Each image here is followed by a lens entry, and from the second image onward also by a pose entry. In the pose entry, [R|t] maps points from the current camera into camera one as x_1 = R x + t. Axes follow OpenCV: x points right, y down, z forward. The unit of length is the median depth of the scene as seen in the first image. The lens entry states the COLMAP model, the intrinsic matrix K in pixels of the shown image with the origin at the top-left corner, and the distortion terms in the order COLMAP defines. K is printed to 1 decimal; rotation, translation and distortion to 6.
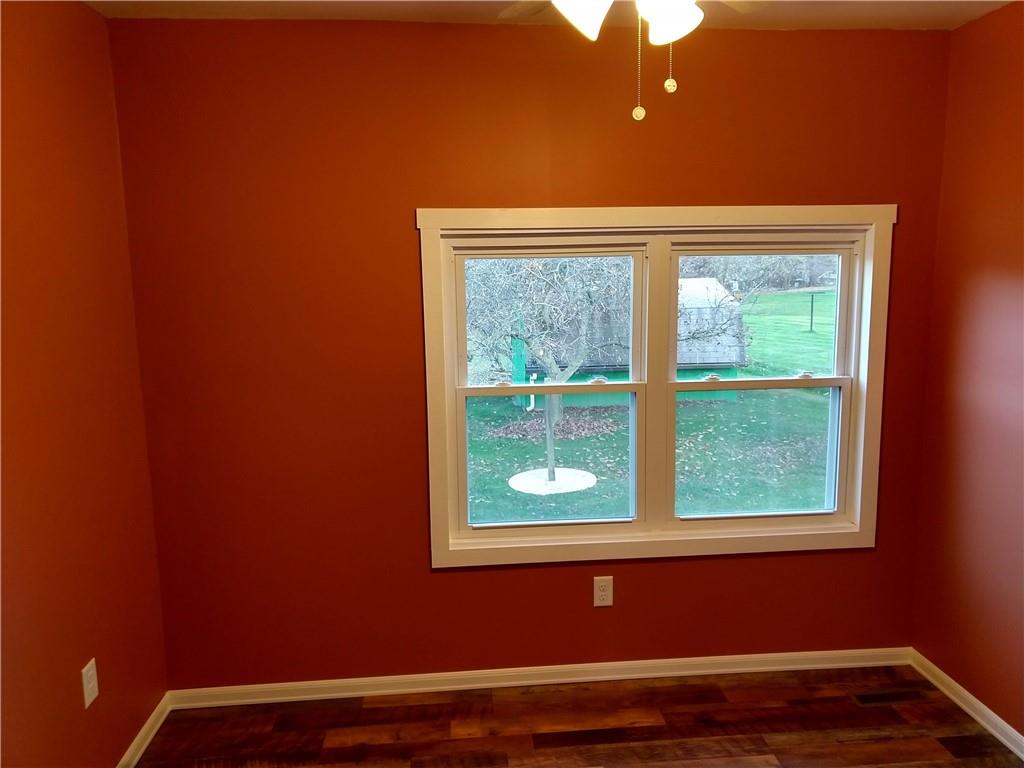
lens RADIAL K [[760.0, 0, 514.0], [0, 760.0, 364.9], [0, 0, 1]] dist [-0.000558, 0.003539]
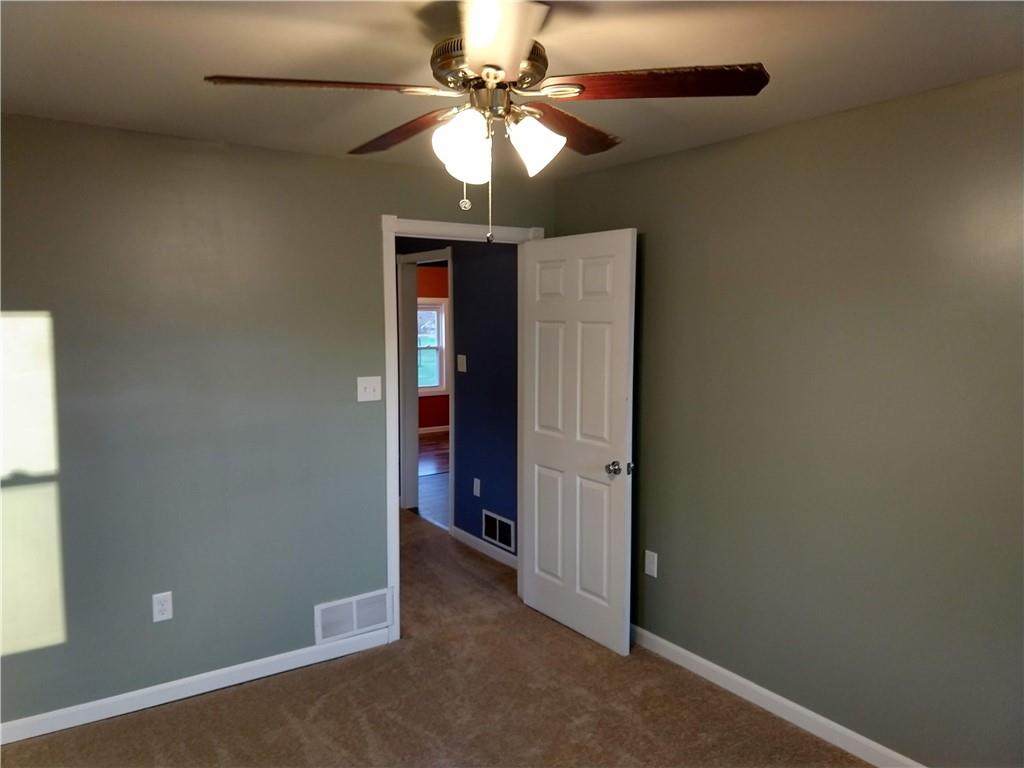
lens RADIAL K [[769.3, 0, 512.0], [0, 769.3, 384.0], [0, 0, 1]] dist [0.015630, 0.002985]
pose [[0.877032, -0.028055, 0.479611, -0.956082], [0.050965, 0.998094, -0.034812, 0.326134], [-0.477720, 0.054975, 0.876790, -2.217365]]
